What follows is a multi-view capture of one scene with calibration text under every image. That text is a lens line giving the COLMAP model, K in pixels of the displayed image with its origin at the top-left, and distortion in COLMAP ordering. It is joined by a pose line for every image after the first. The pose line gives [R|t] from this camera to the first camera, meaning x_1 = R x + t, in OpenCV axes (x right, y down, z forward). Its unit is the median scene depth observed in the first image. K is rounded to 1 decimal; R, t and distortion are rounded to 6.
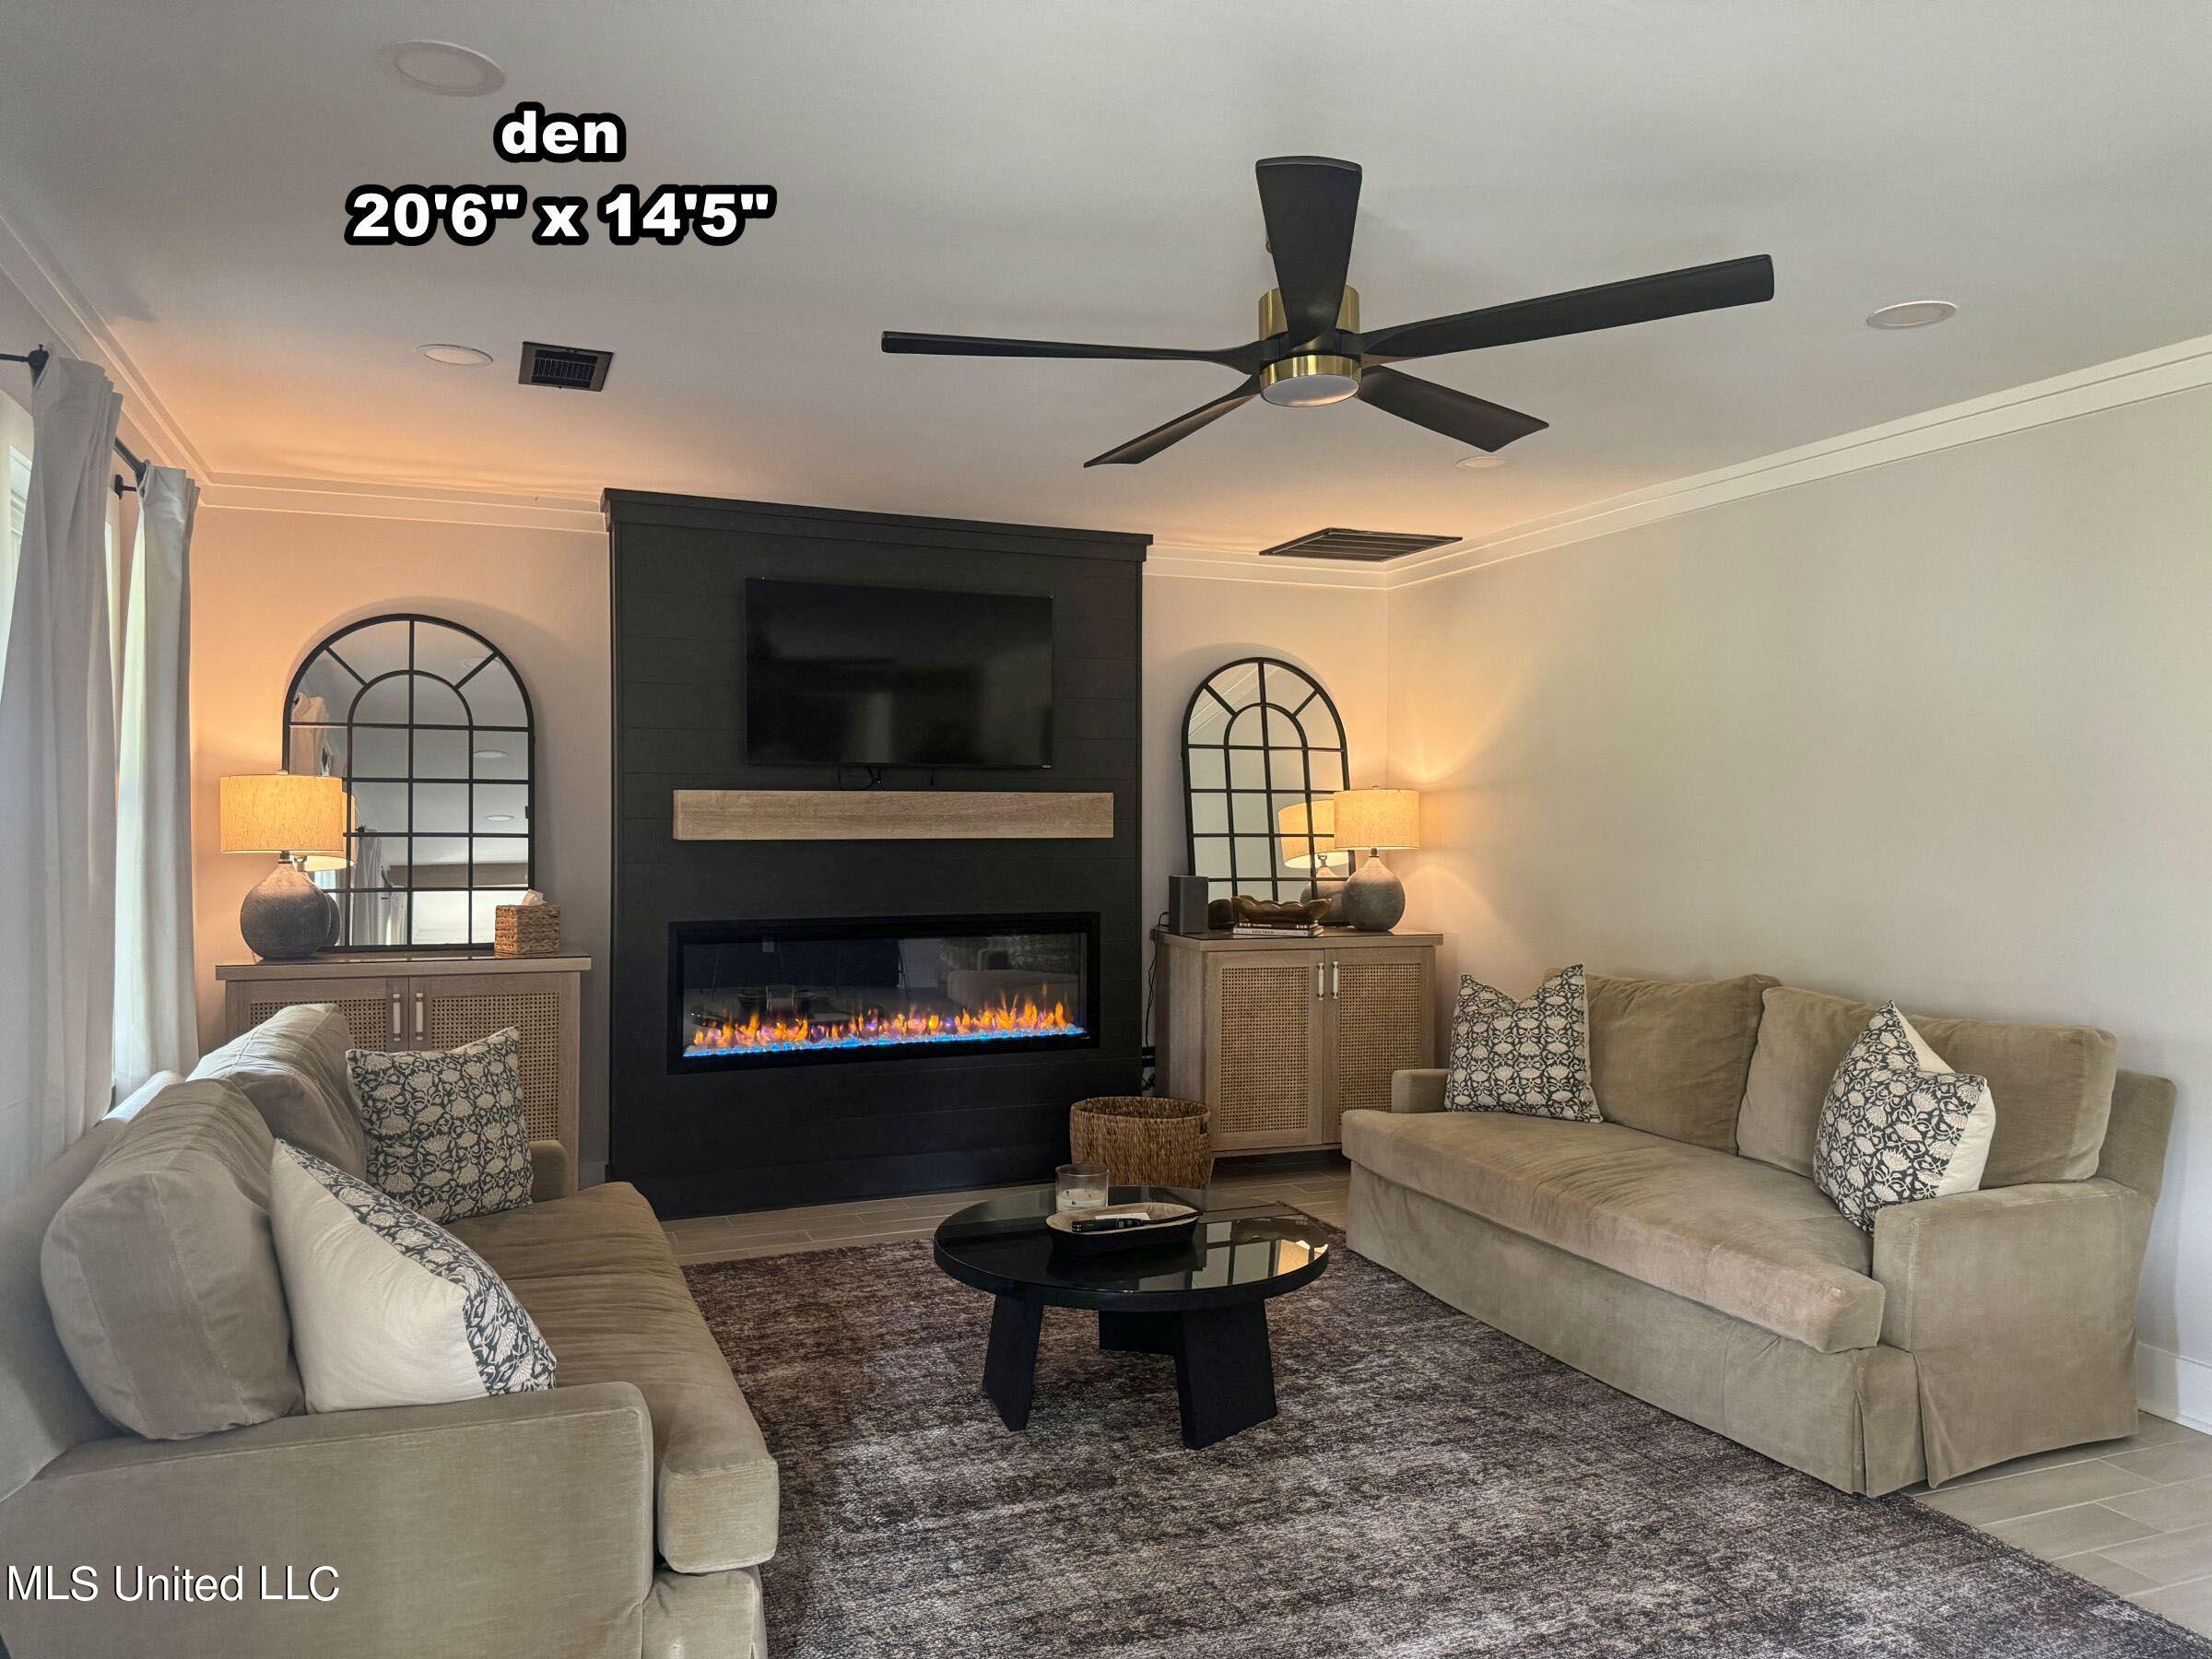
lens RADIAL K [[1569.7, 0, 1108.4], [0, 1569.7, 815.7], [0, 0, 1]] dist [0.049554, -0.045358]
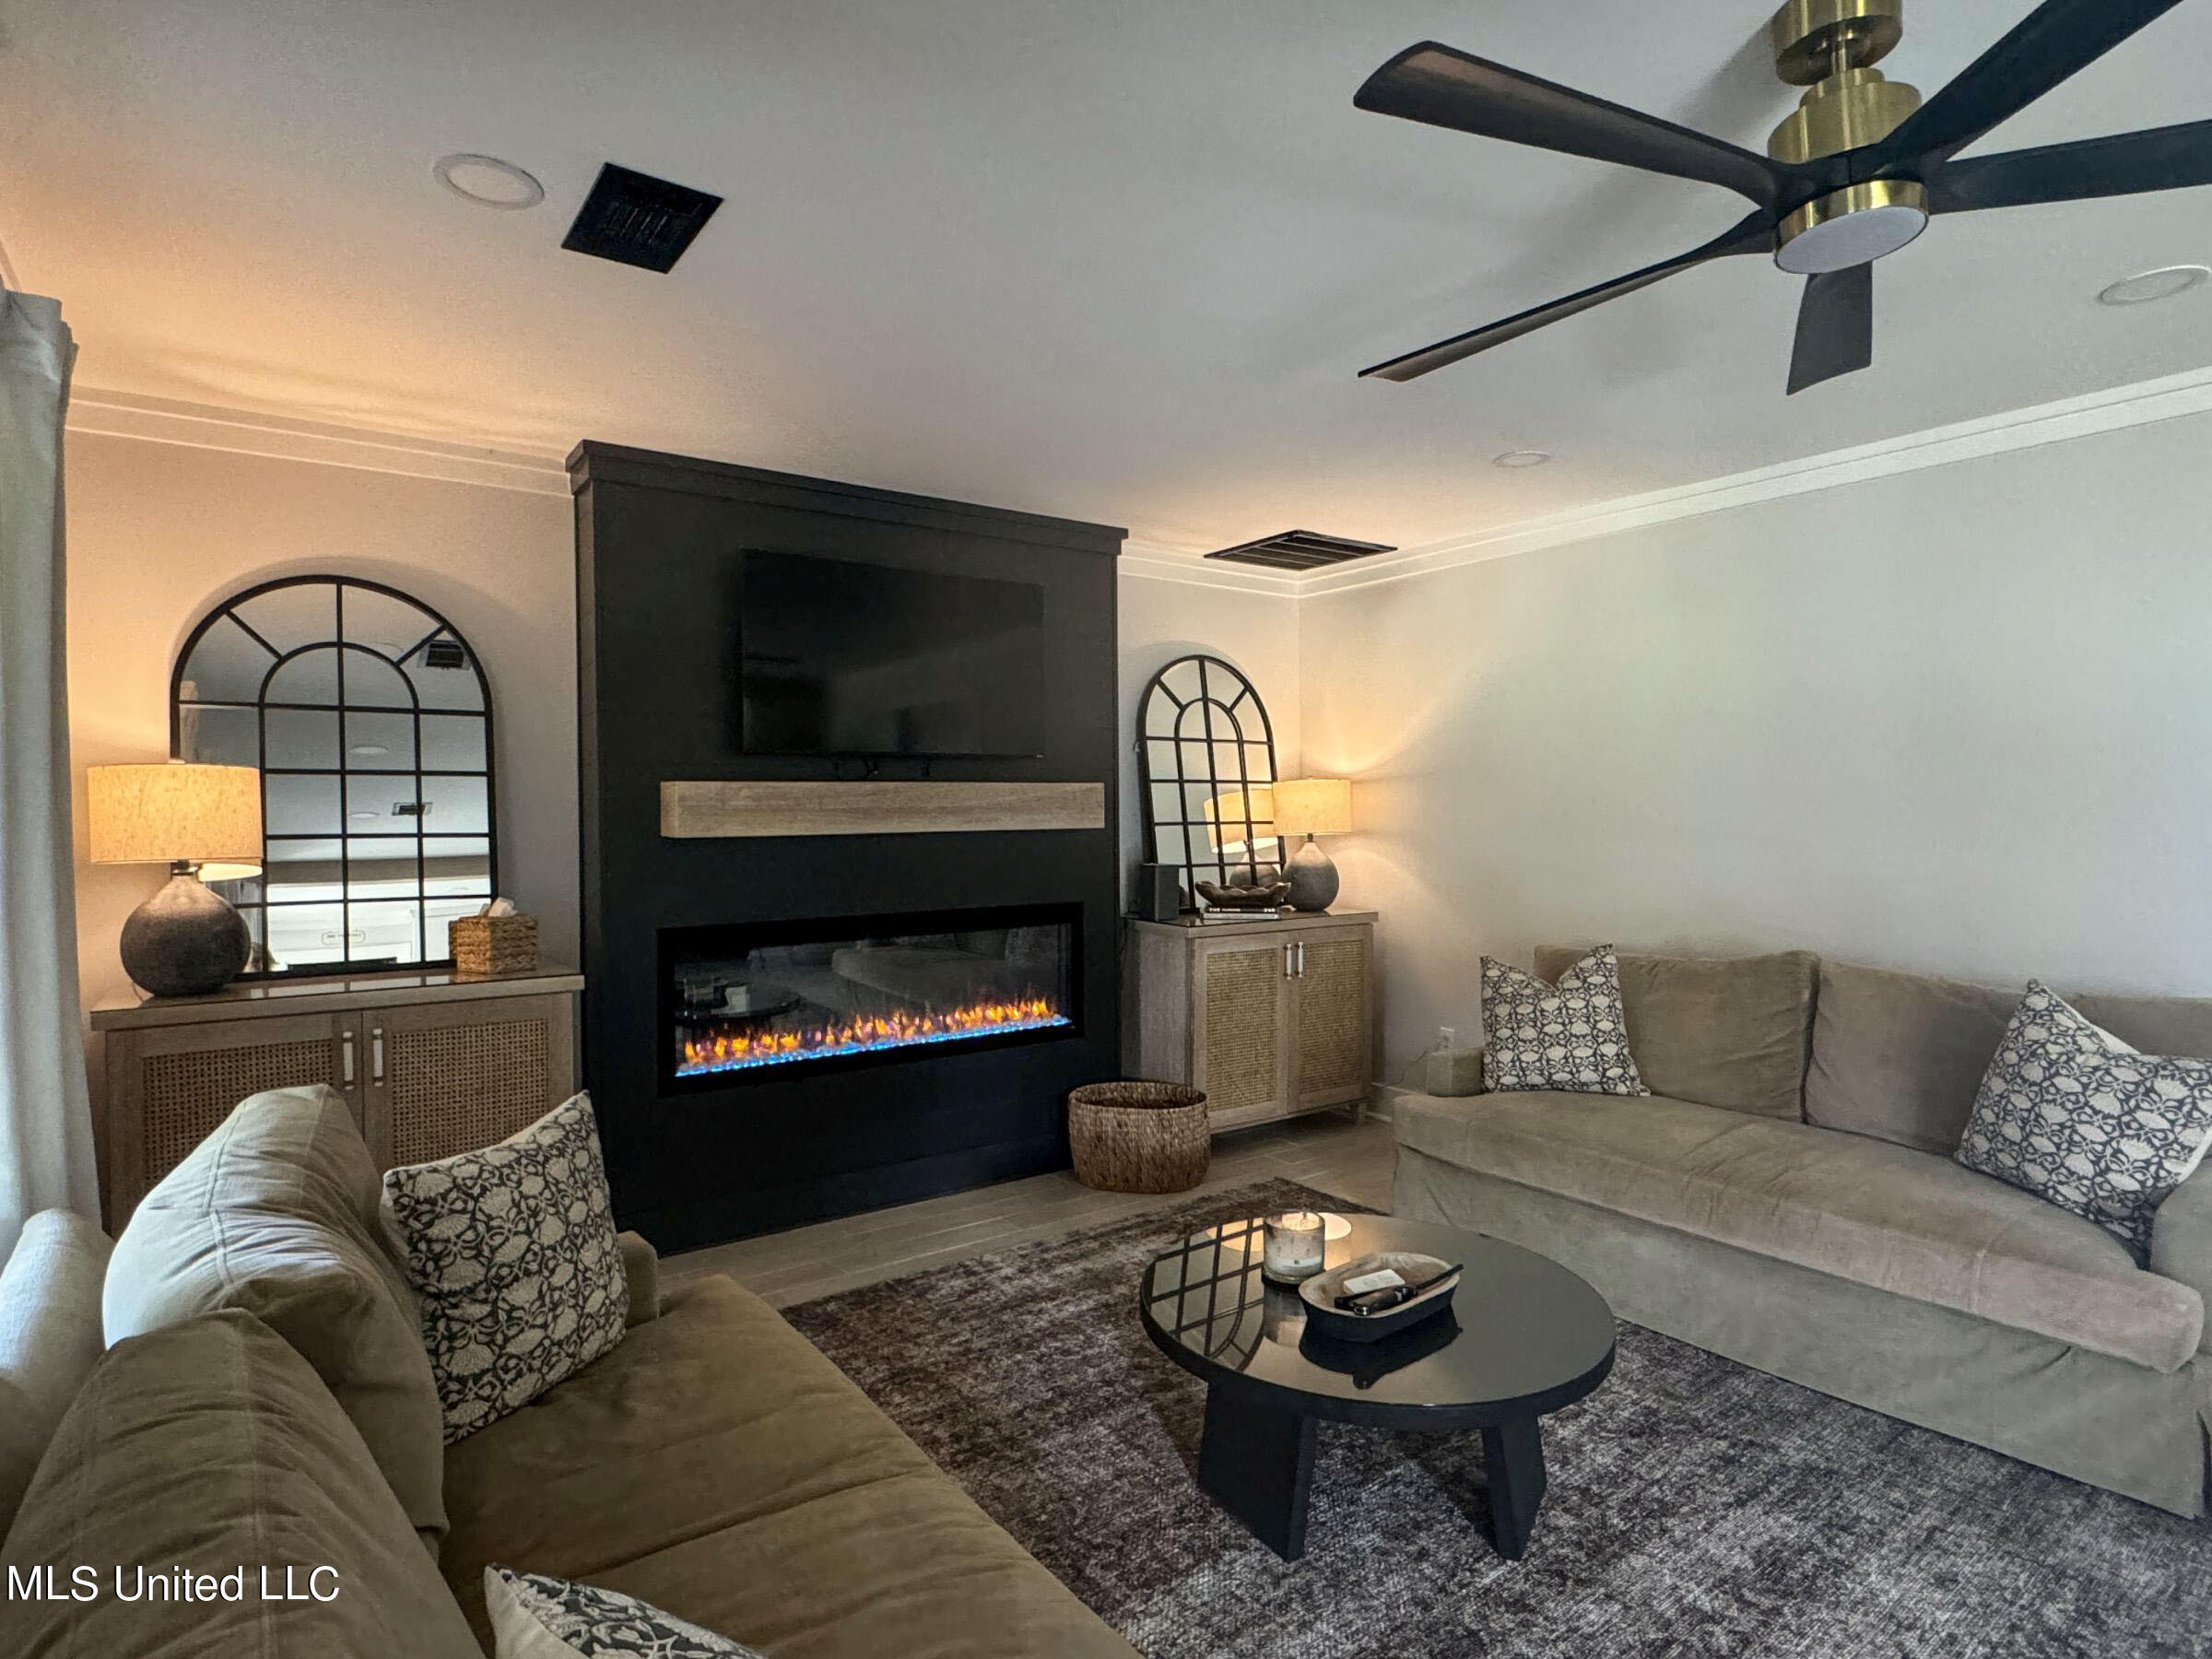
lens RADIAL K [[1185.4, 0, 1106.4], [0, 1185.4, 821.7], [0, 0, 1]] dist [-0.007756, 0.009218]
pose [[0.971227, -0.012323, 0.237836, -0.211873], [0.009005, 0.999846, 0.015034, -0.001825], [-0.237984, -0.012459, 0.971189, 0.314297]]
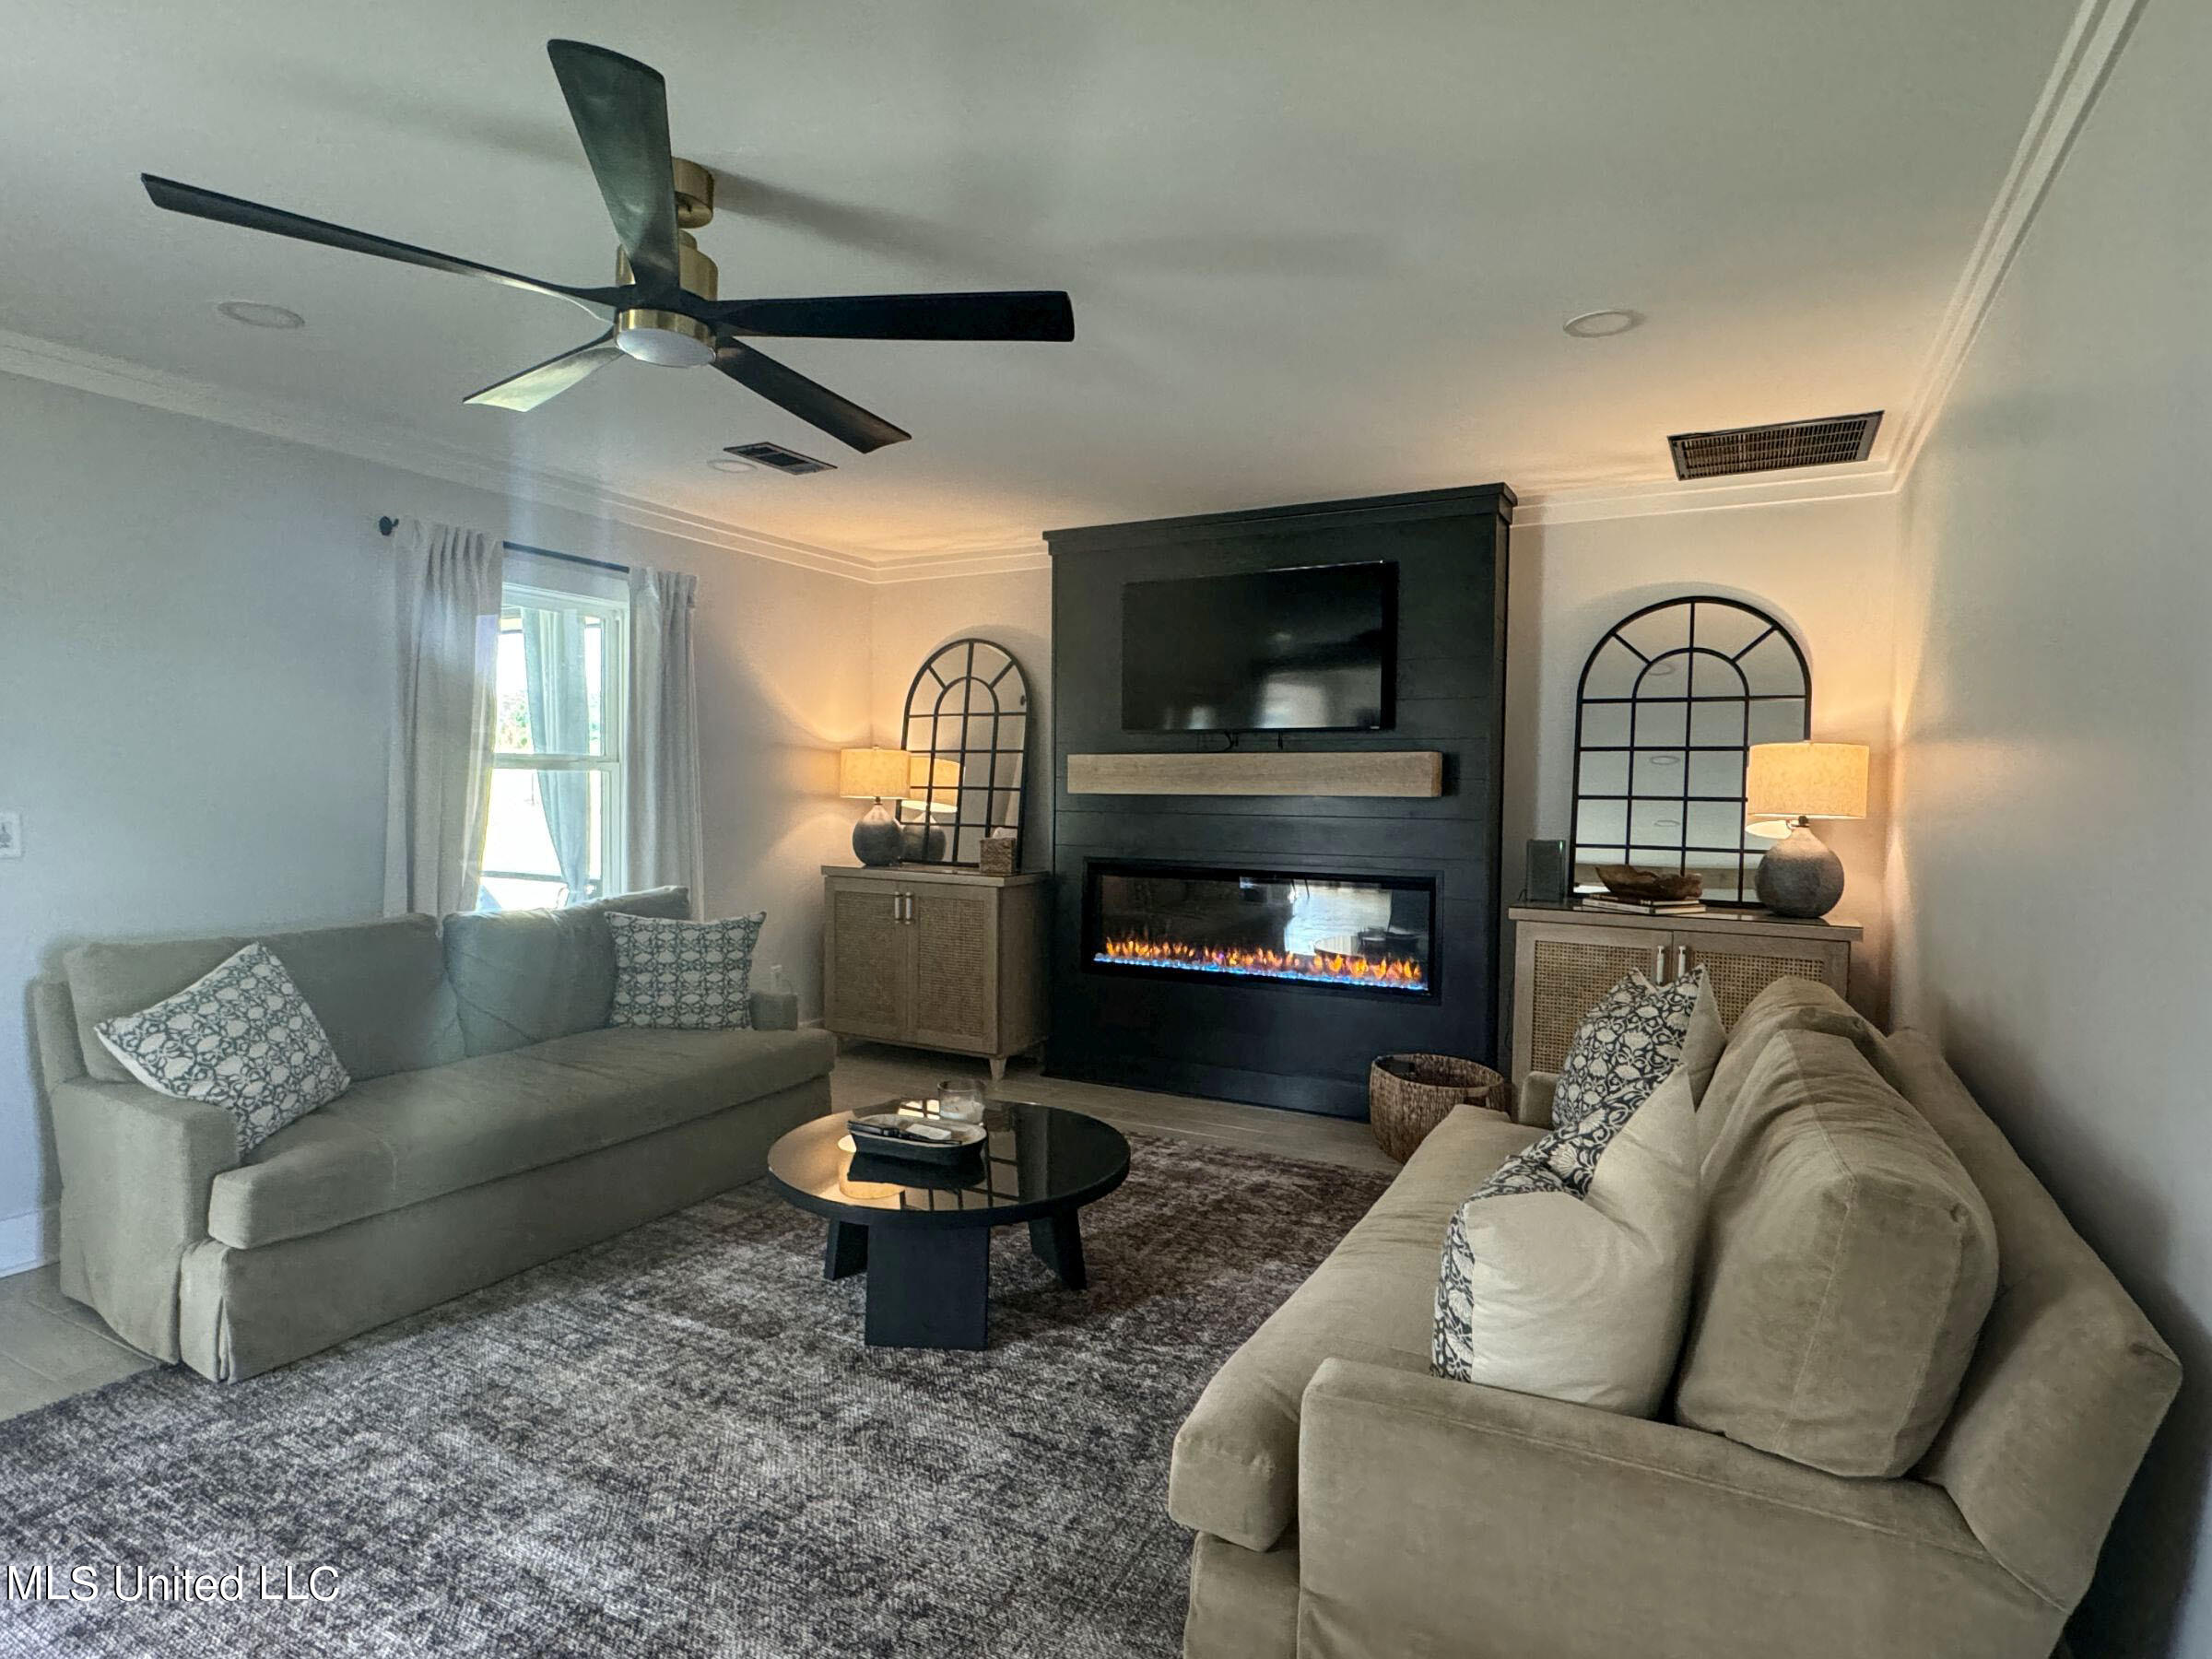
lens RADIAL K [[1185.4, 0, 1117.7], [0, 1185.4, 844.3], [0, 0, 1]] dist [-0.007756, 0.009218]
pose [[0.640796, 0.038733, -0.766733, 0.541415], [-0.010751, 0.999081, 0.041486, 0.017928], [0.767636, -0.018341, 0.640624, 0.436914]]
